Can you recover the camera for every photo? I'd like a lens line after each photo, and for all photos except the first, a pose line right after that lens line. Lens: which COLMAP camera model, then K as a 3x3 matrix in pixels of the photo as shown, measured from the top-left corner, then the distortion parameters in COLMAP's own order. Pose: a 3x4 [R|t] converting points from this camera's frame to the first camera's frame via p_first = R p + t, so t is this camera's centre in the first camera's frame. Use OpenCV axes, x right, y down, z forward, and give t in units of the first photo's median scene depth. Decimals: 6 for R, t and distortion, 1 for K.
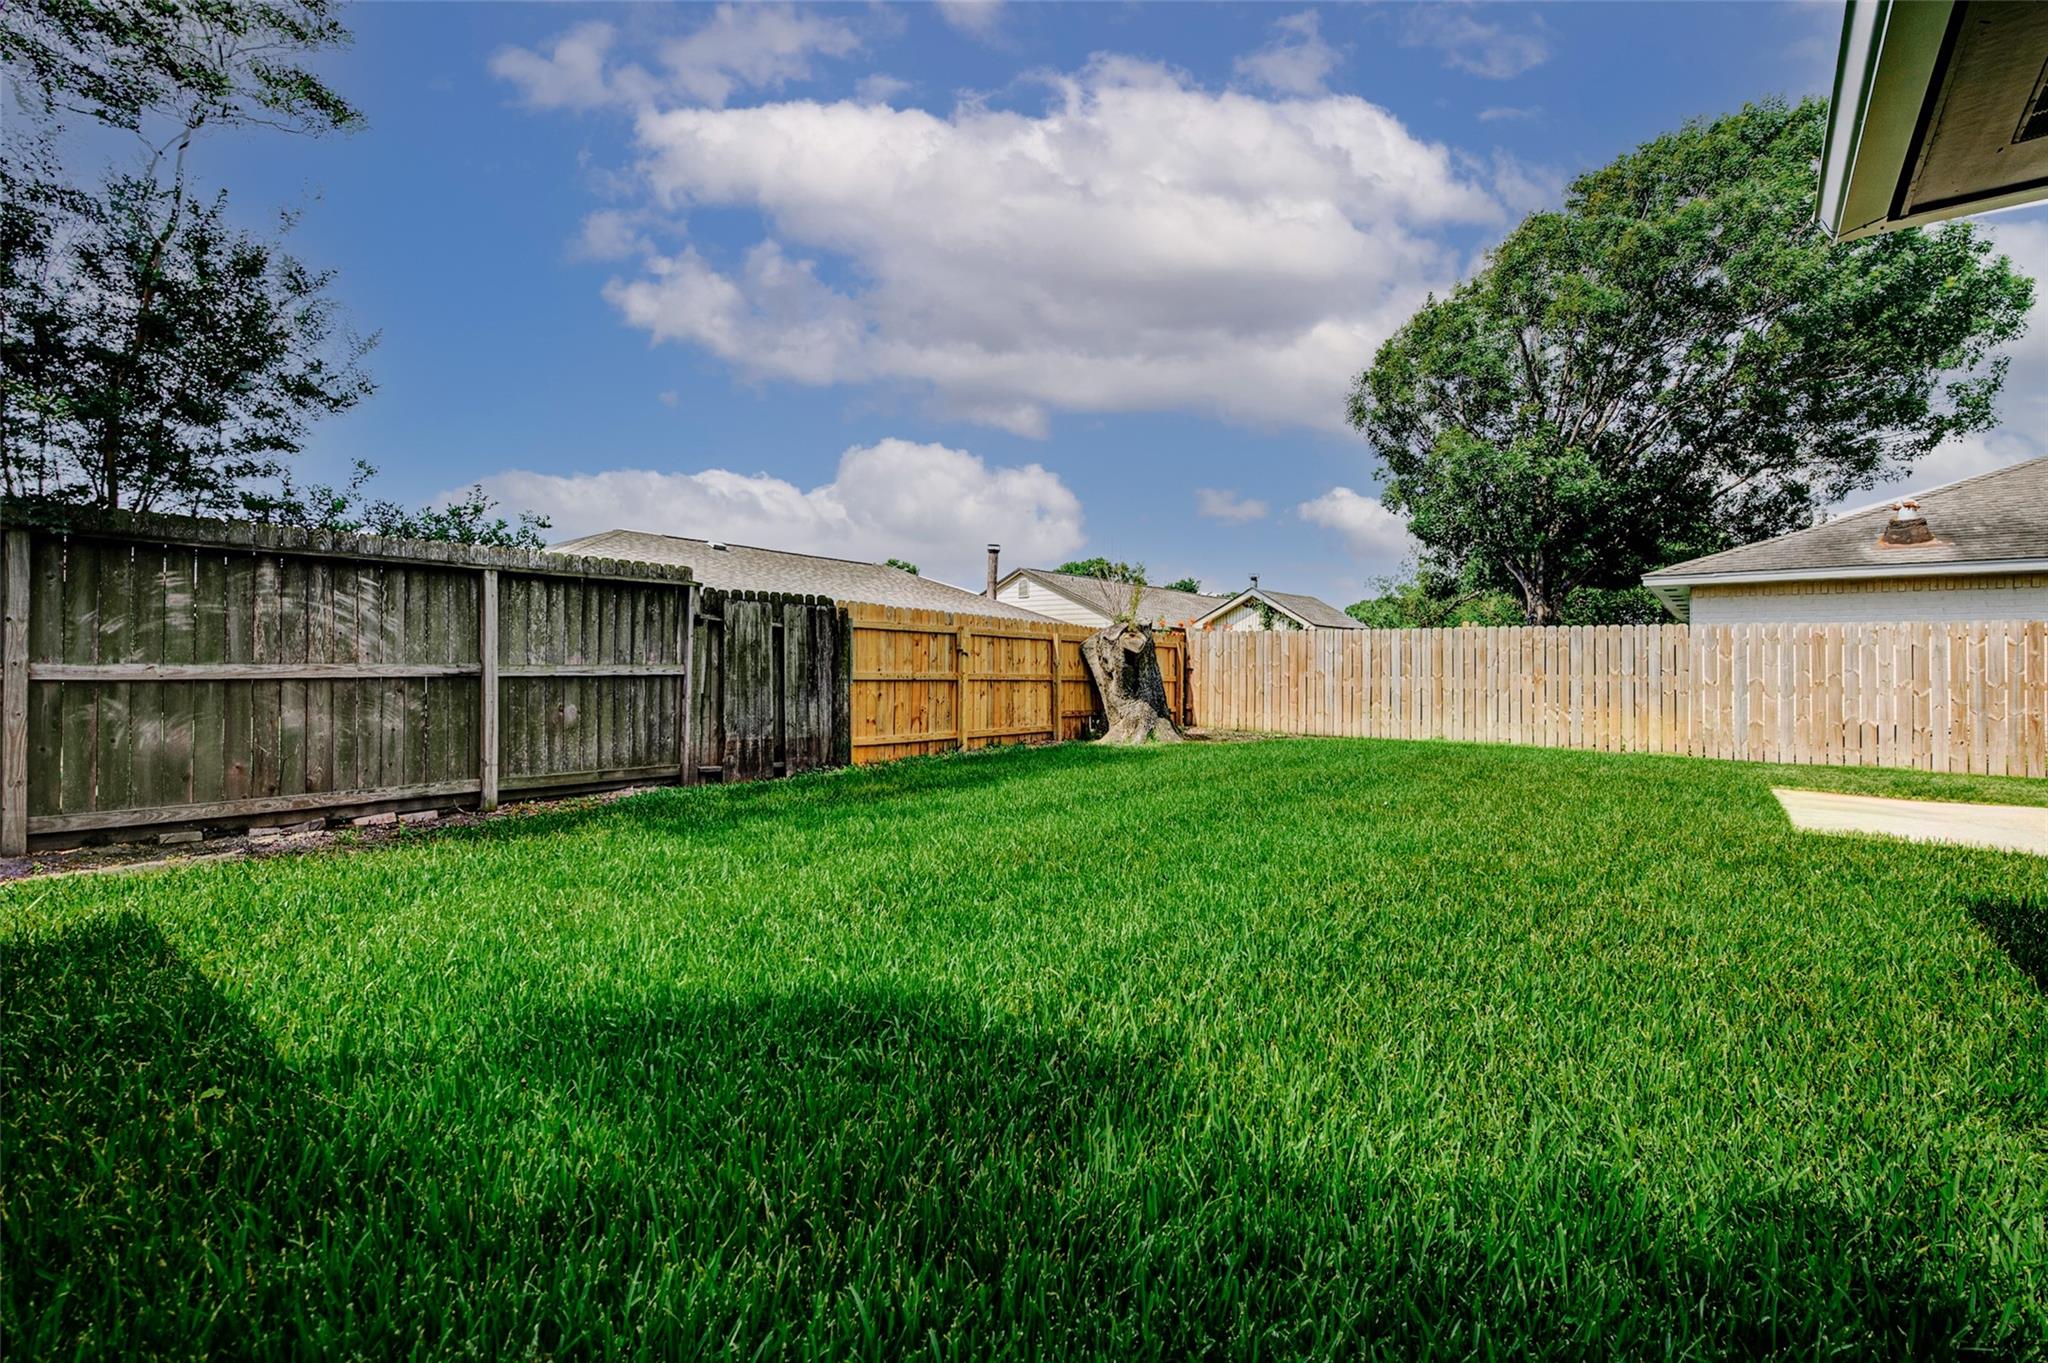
lens RADIAL K [[878.1, 0, 1027.2], [0, 878.1, 678.4], [0, 0, 1]] dist [-0.004485, -0.000106]
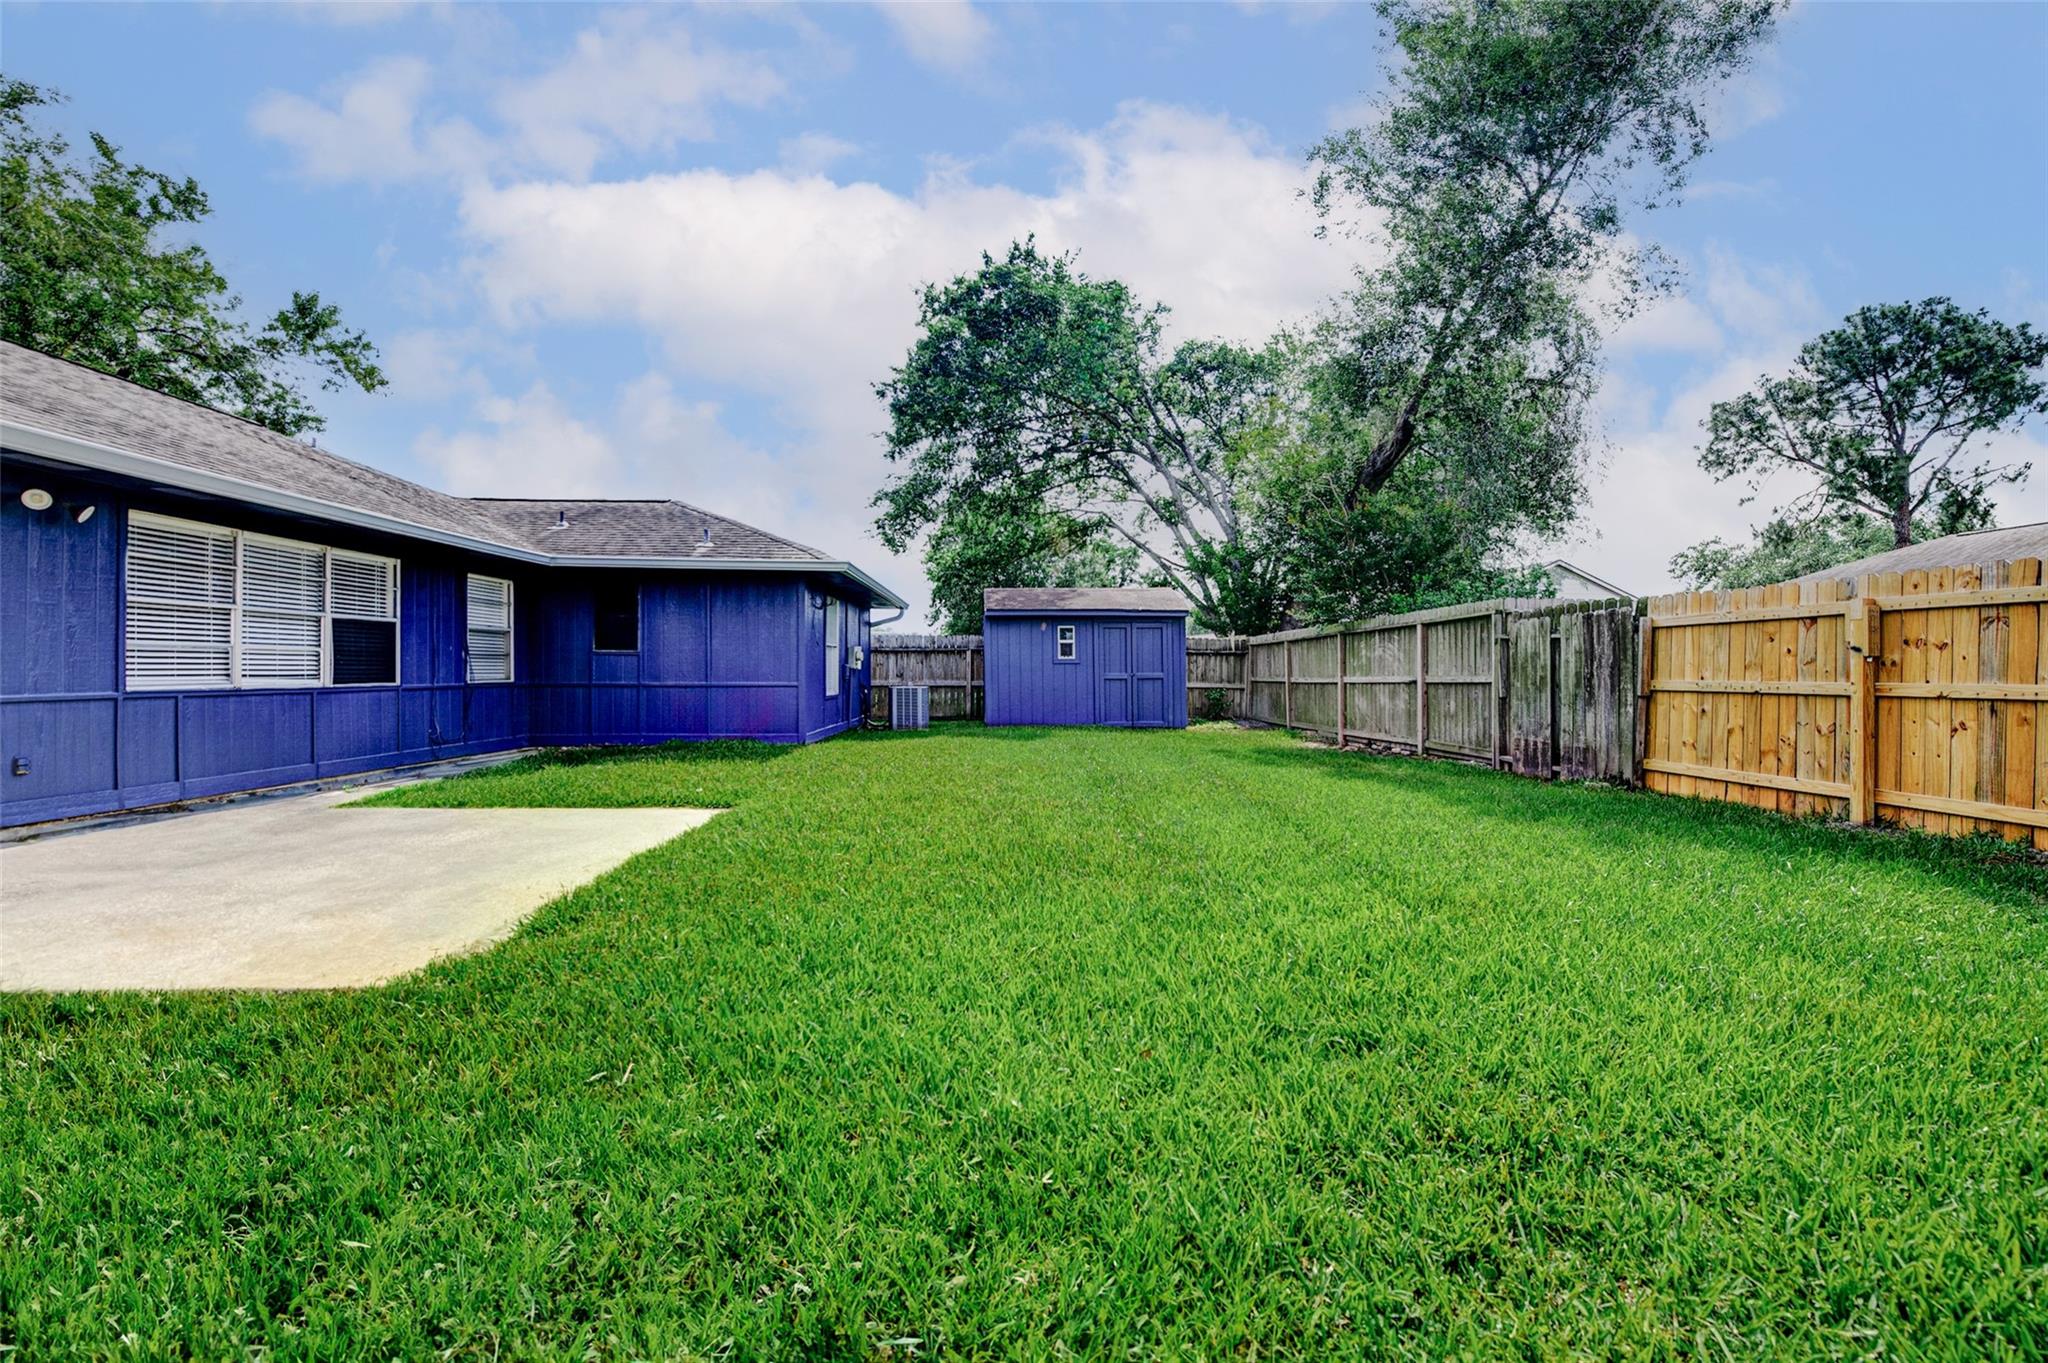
lens RADIAL K [[833.0, 0, 1038.9], [0, 833.0, 675.9], [0, 0, 1]] dist [-0.000909, -0.000614]
pose [[-0.743484, -0.008367, -0.668702, 0.763019], [-0.014135, 0.999895, 0.003205, -0.006164], [0.668605, 0.011835, -0.743524, 1.200043]]
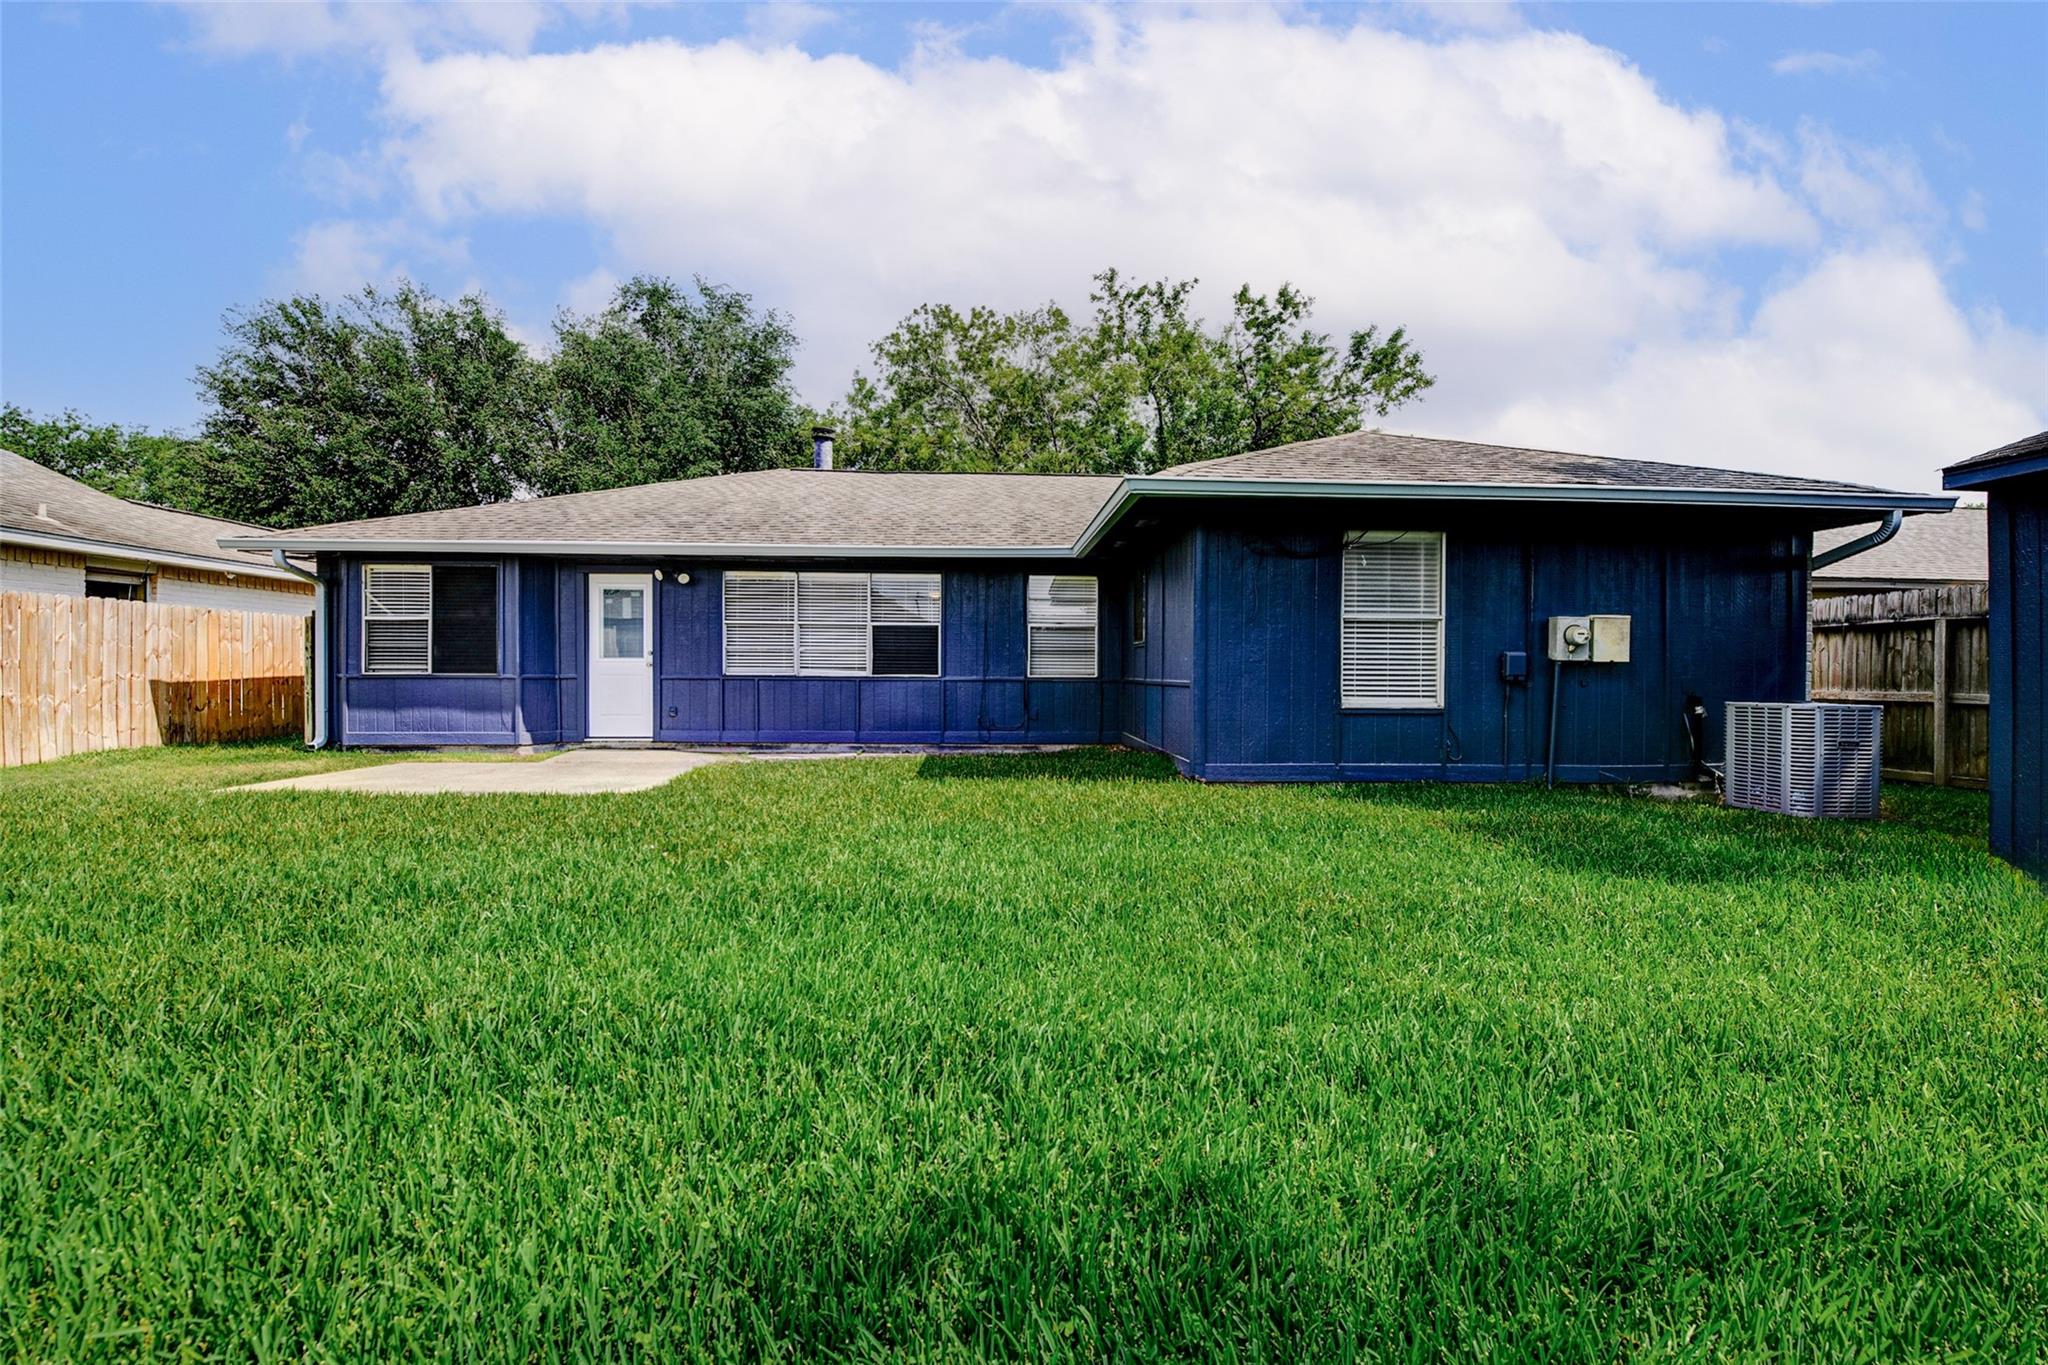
lens RADIAL K [[842.2, 0, 1006.0], [0, 842.2, 666.9], [0, 0, 1]] dist [-0.021255, 0.000647]
pose [[-0.657155, -0.011551, 0.753667, -0.165527], [-0.011702, 0.999918, 0.005121, -0.003456], [-0.753664, -0.005454, -0.657237, 0.754401]]
